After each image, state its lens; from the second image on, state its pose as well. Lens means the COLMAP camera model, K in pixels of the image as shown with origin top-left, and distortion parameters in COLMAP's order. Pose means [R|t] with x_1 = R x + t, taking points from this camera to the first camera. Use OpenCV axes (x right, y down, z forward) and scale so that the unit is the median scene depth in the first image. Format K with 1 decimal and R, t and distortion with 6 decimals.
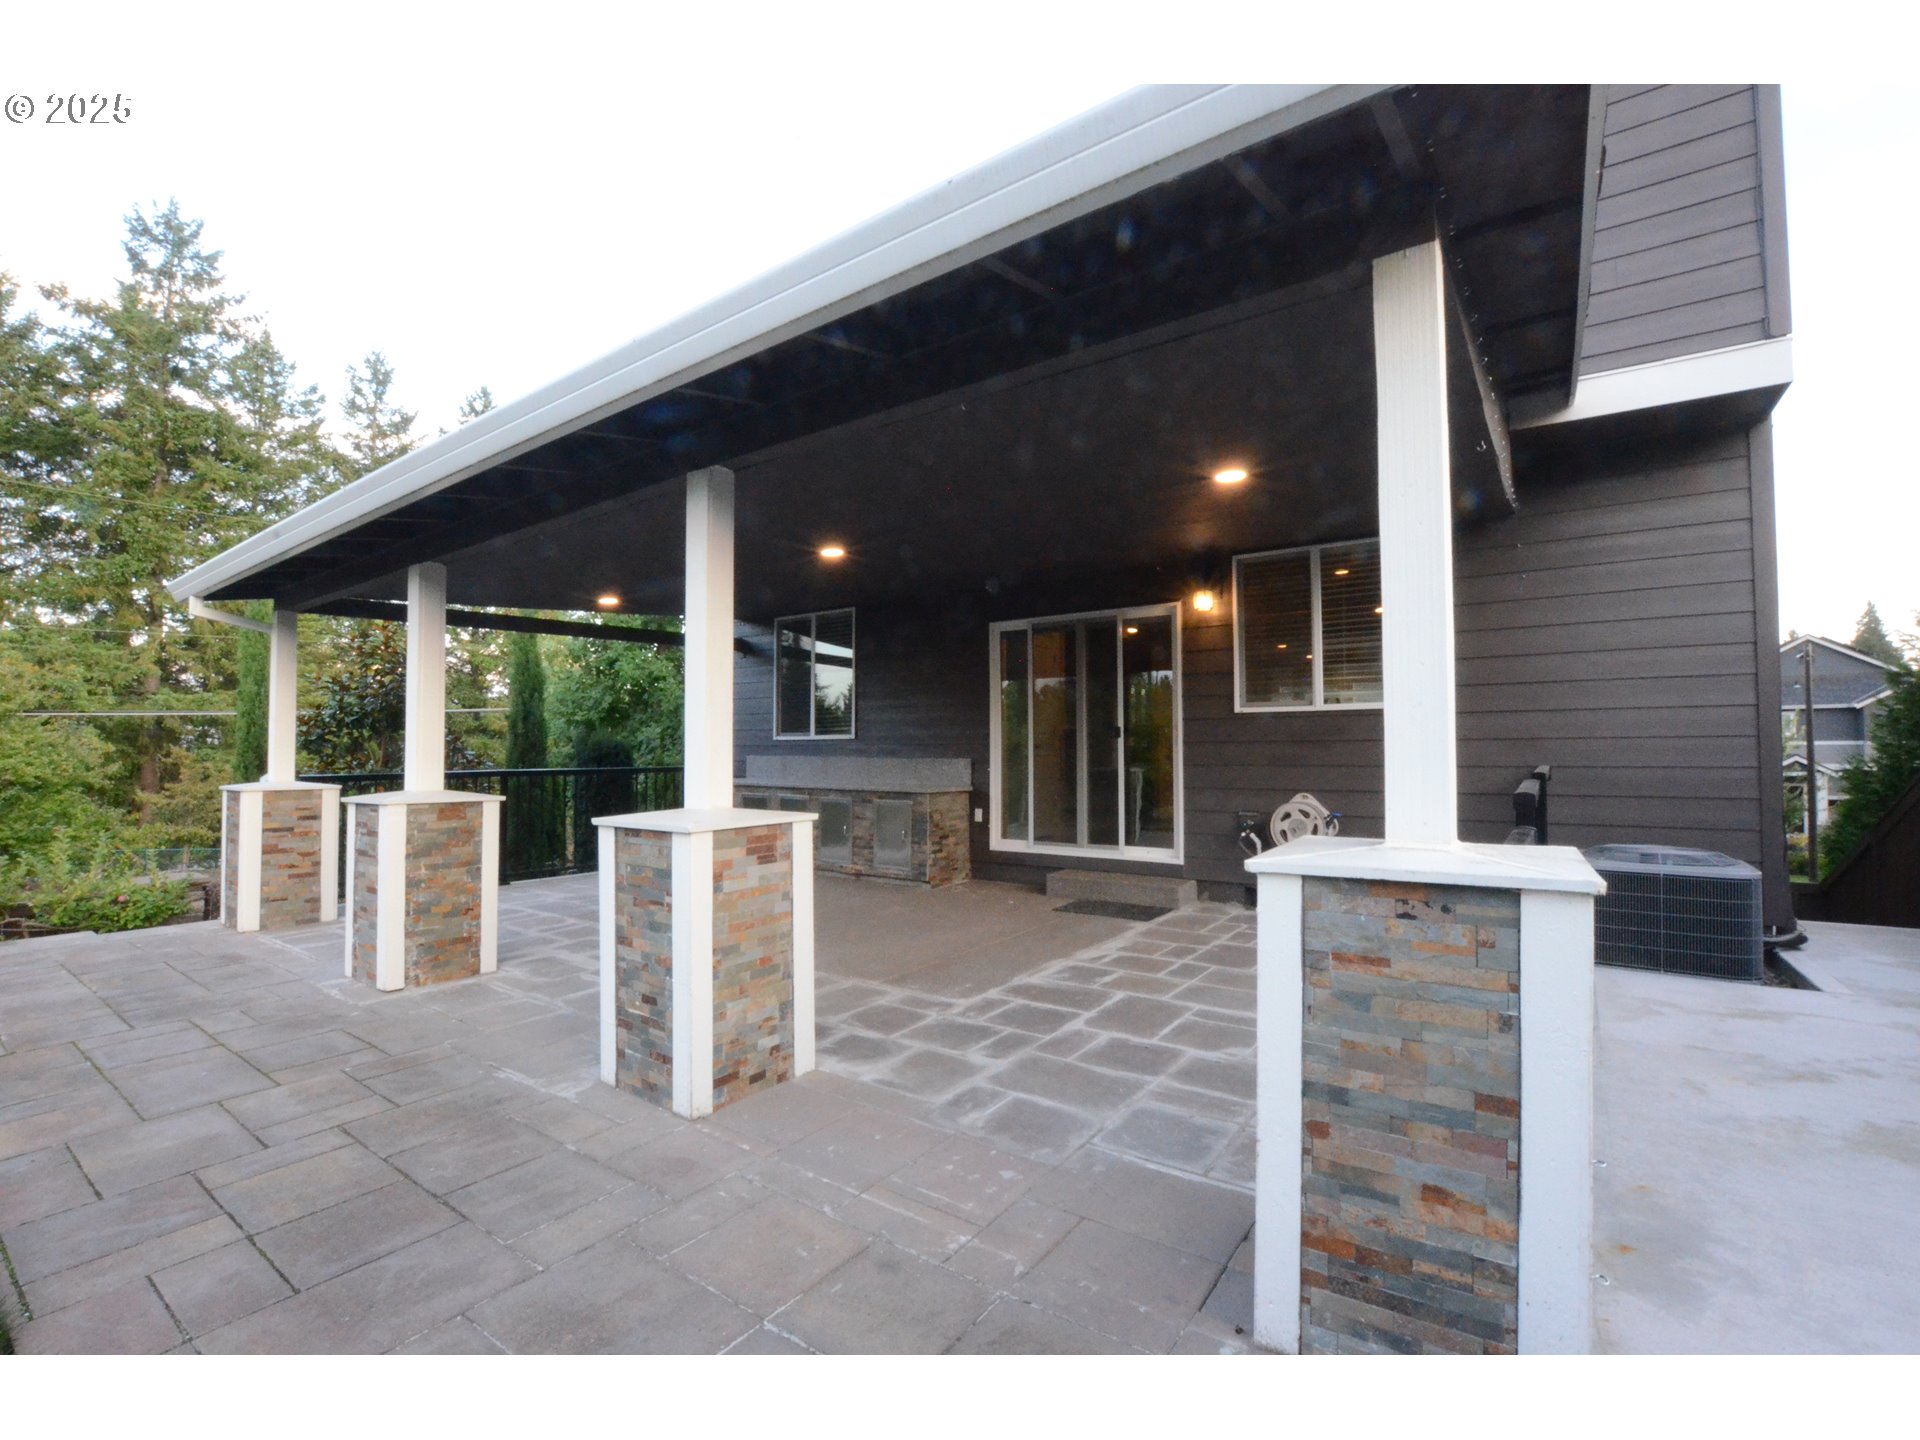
lens RADIAL K [[845.3, 0, 958.9], [0, 845.3, 723.2], [0, 0, 1]] dist [-0.036068, 0.006385]
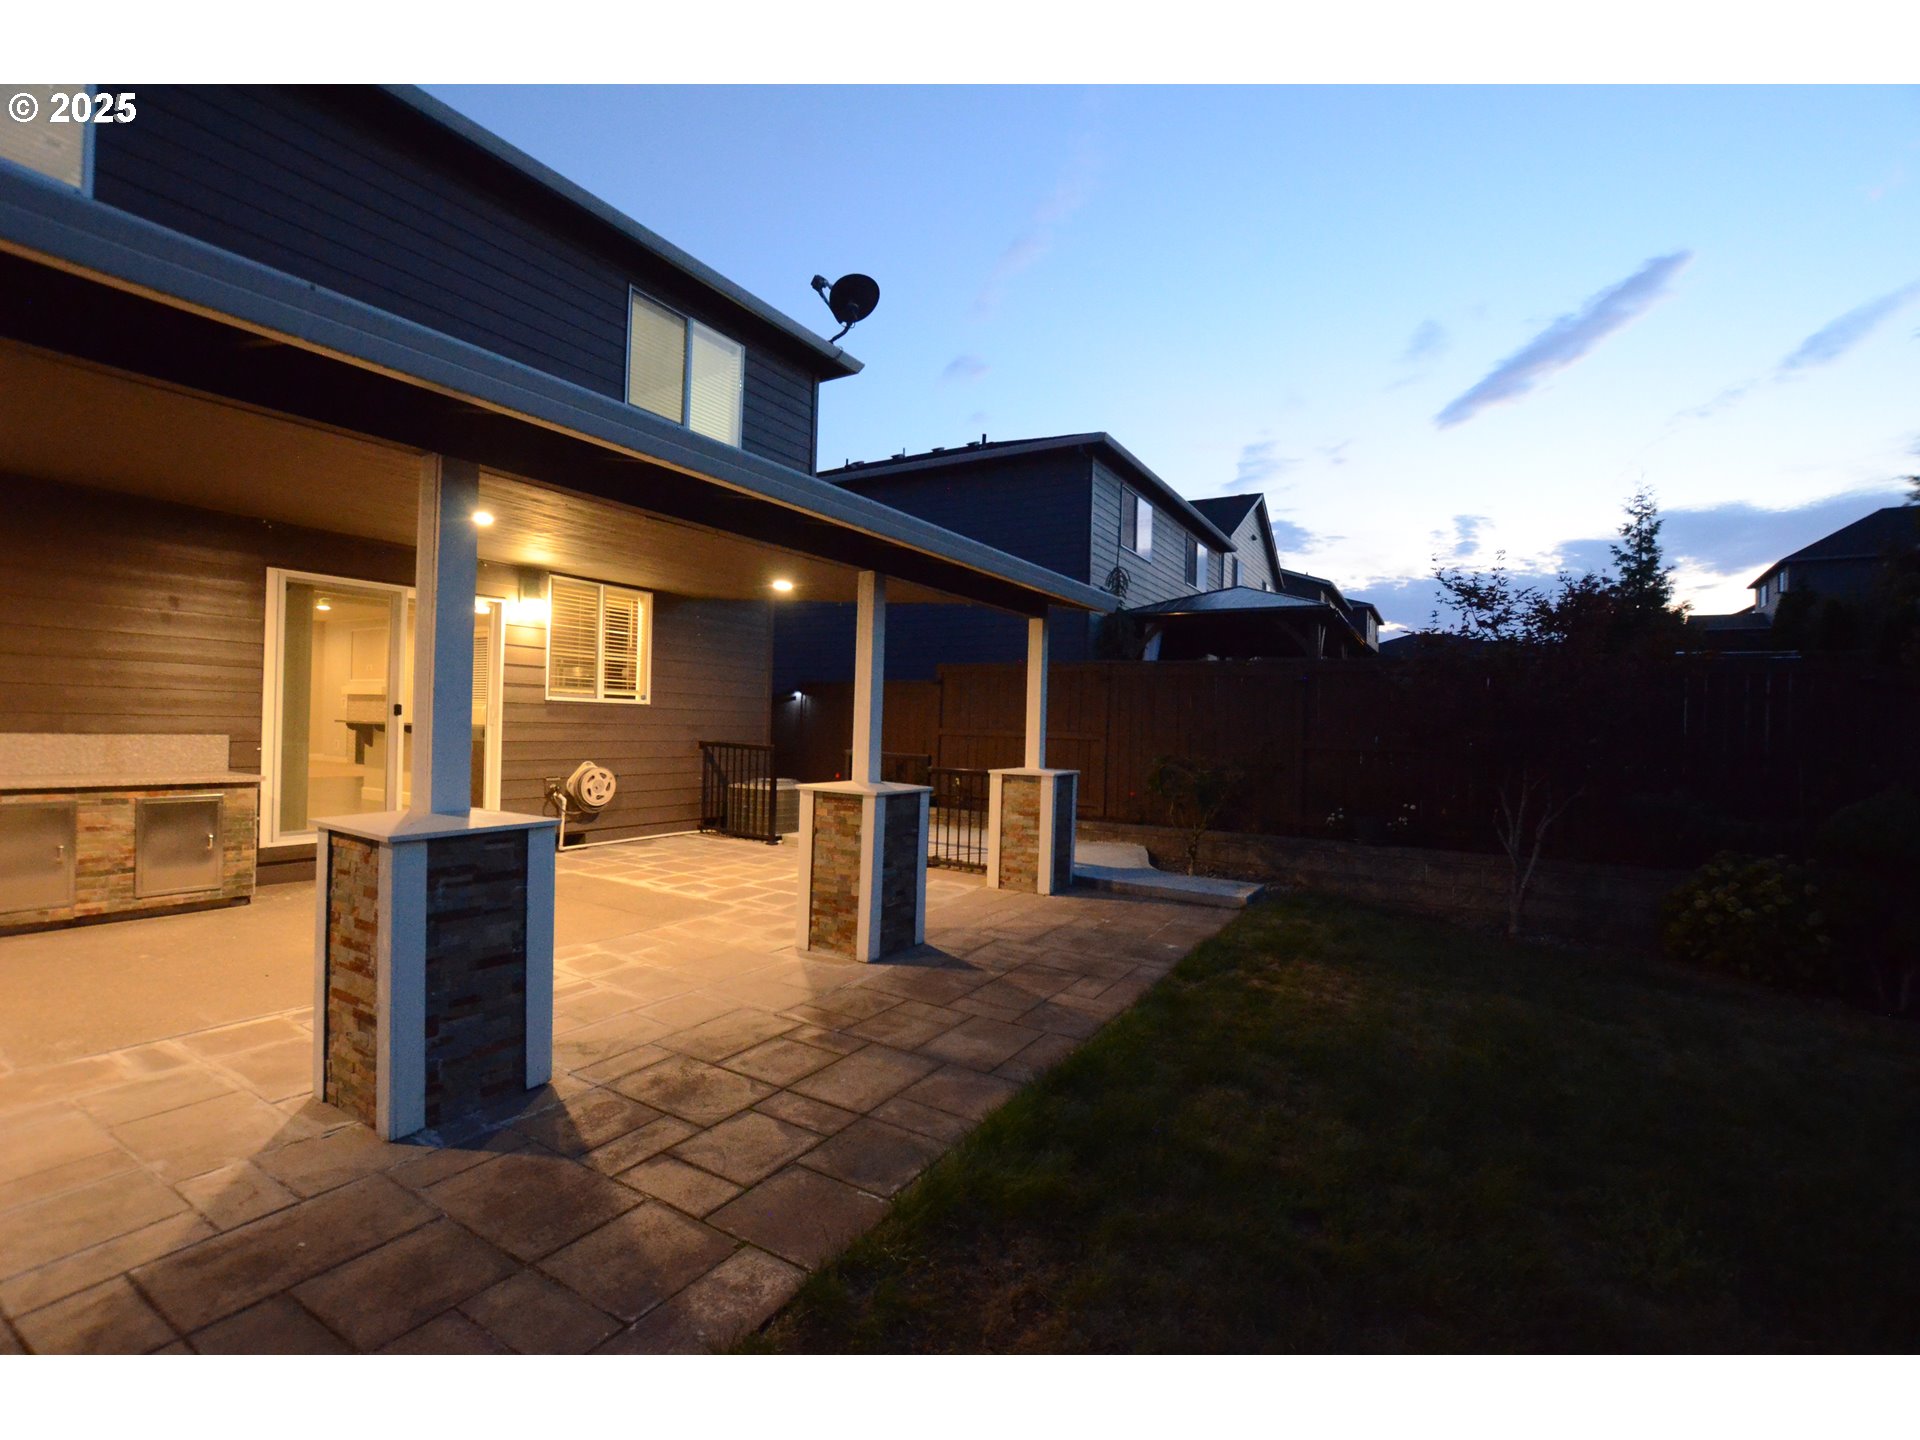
lens RADIAL K [[845.3, 0, 967.2], [0, 845.3, 725.2], [0, 0, 1]] dist [-0.036068, 0.006385]
pose [[-0.093375, 0.001397, 0.995630, -1.387225], [-0.061101, 0.998106, -0.007131, -0.006719], [-0.993754, -0.061499, -0.093112, 0.688194]]
